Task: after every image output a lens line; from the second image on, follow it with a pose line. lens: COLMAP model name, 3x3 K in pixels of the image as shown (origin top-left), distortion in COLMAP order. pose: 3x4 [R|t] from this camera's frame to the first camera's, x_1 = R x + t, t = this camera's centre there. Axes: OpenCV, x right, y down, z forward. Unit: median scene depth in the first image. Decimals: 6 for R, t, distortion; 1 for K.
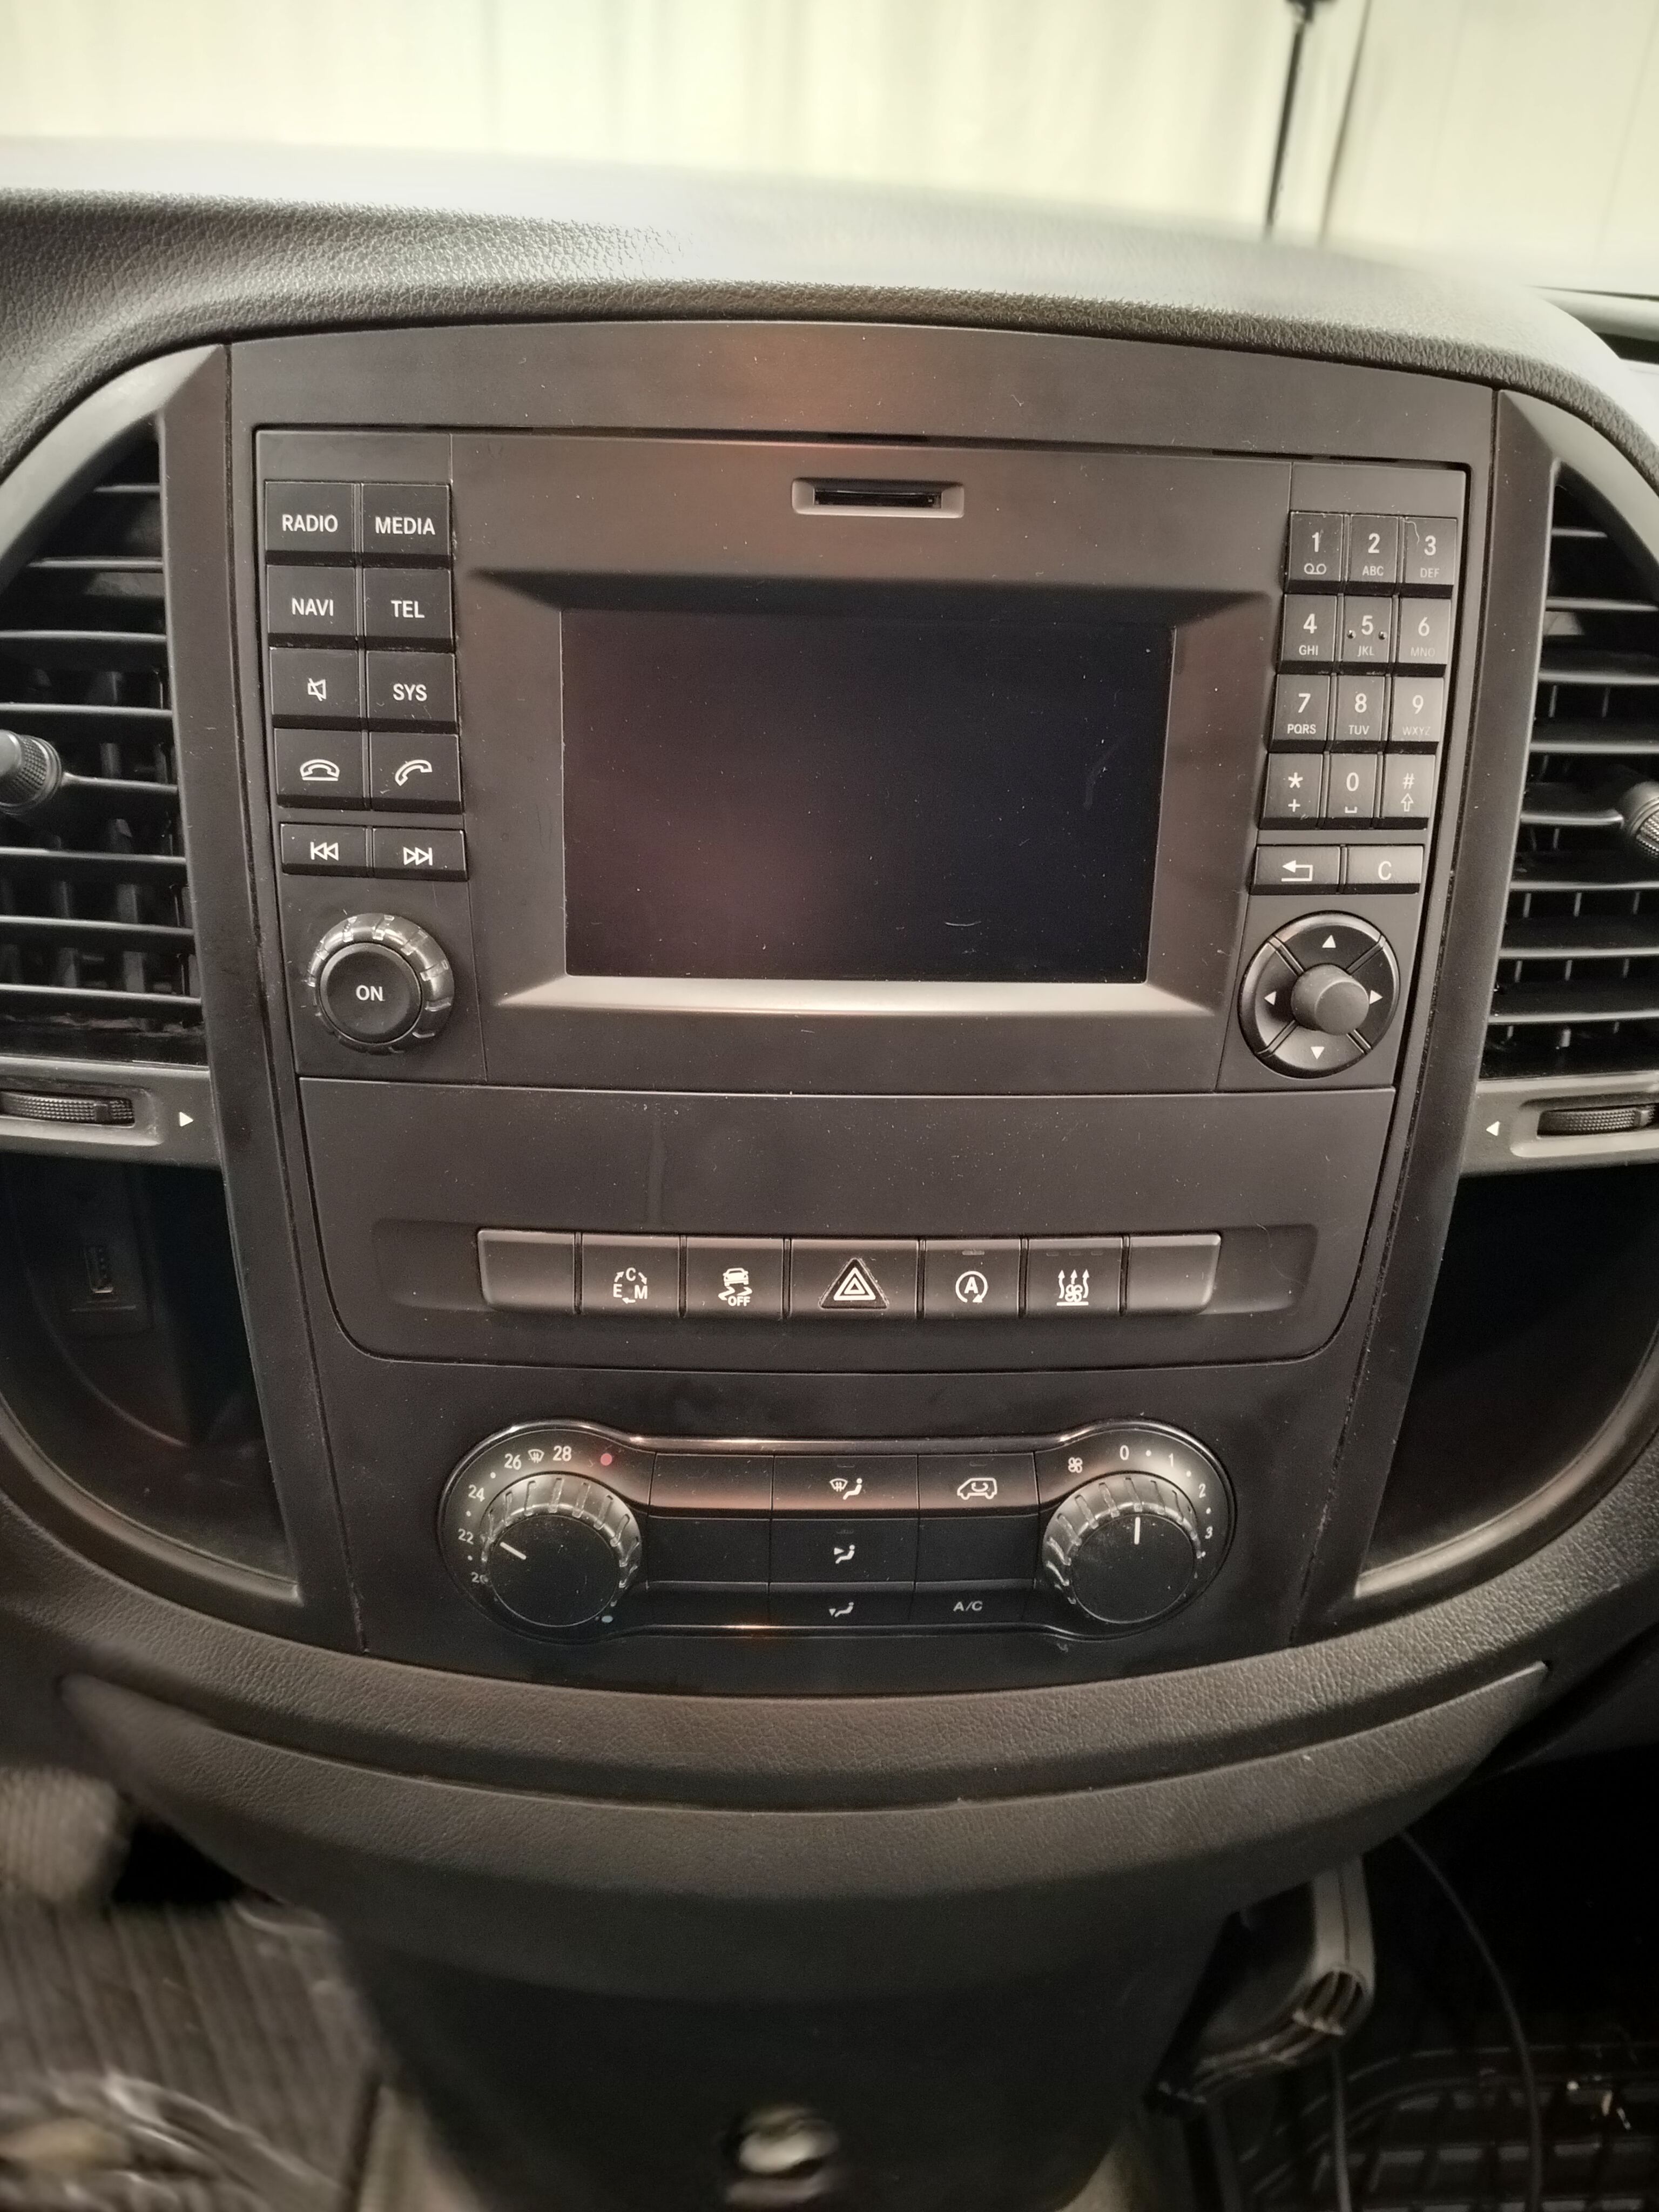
lens RADIAL K [[1912.0, 0, 829.5], [0, 1912.0, 1106.0], [0, 0, 1]] dist [0.182541, -0.521805]
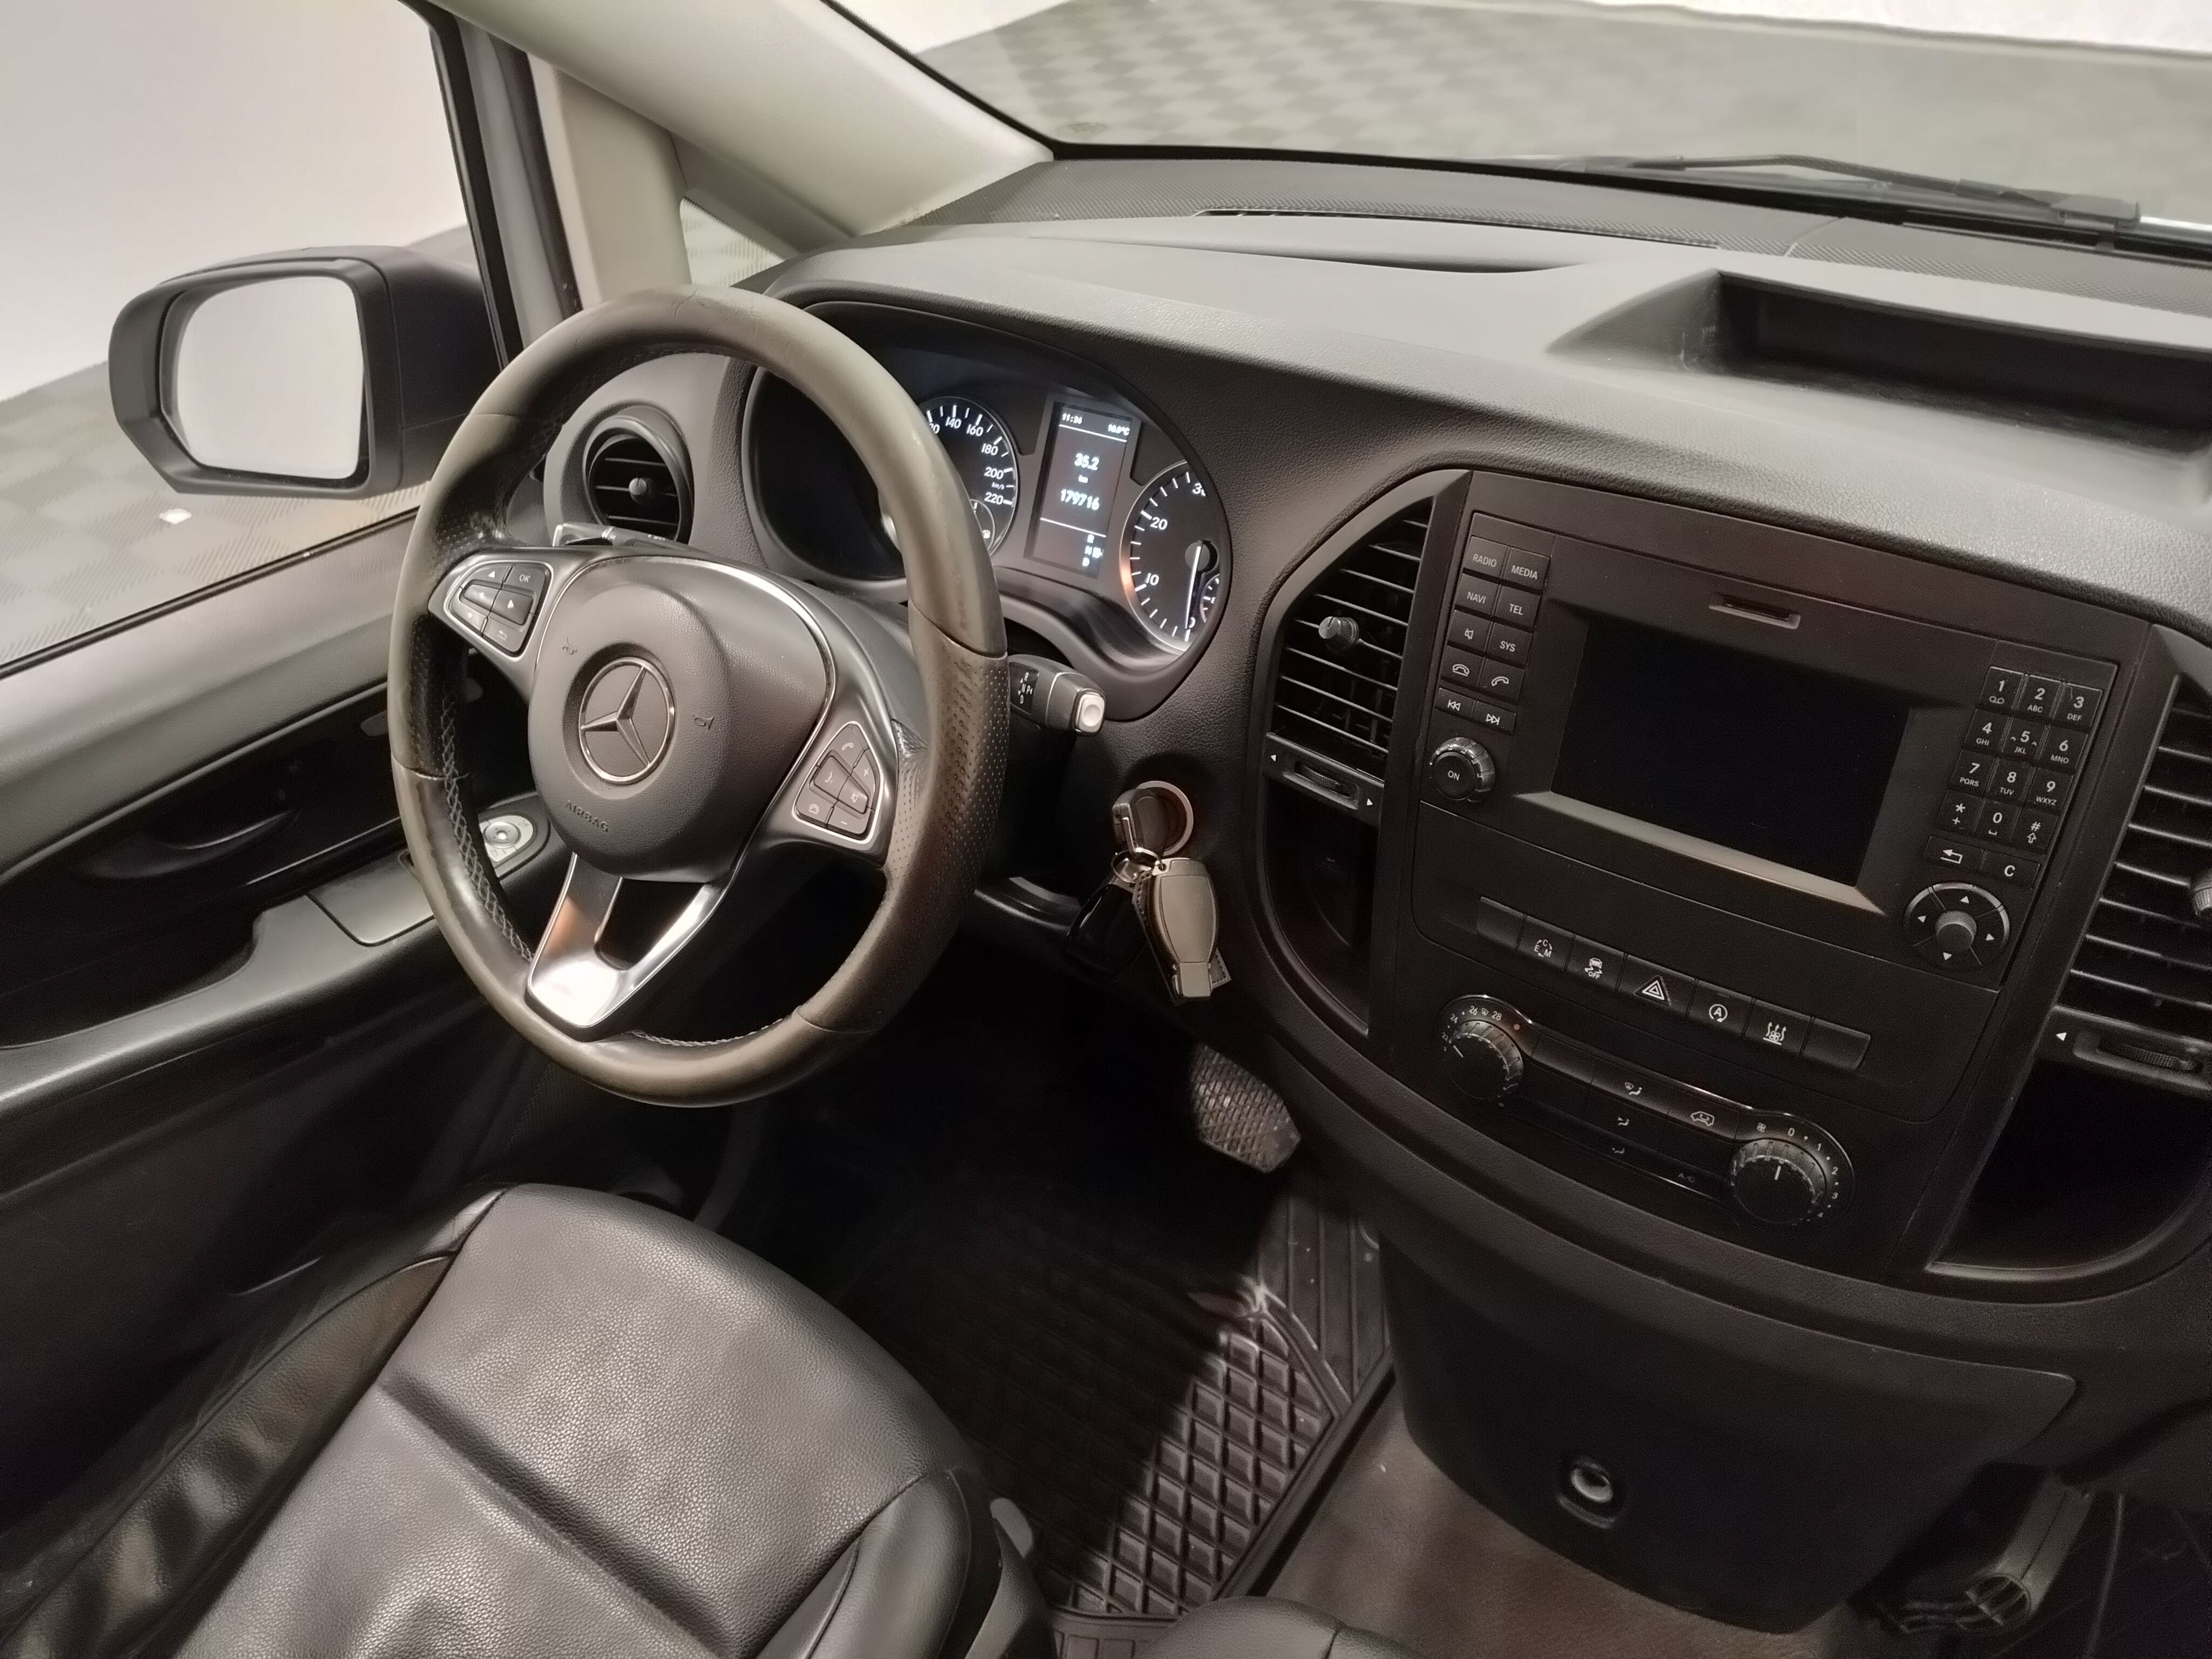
lens RADIAL K [[1808.4, 0, 1106.0], [0, 1808.4, 829.5], [0, 0, 1]] dist [-0.011977, -0.008995]
pose [[0.780520, 0.306068, -0.545078, 0.520269], [-0.250300, 0.952009, 0.176150, -0.237227], [0.572833, -0.001055, 0.819671, -0.776875]]
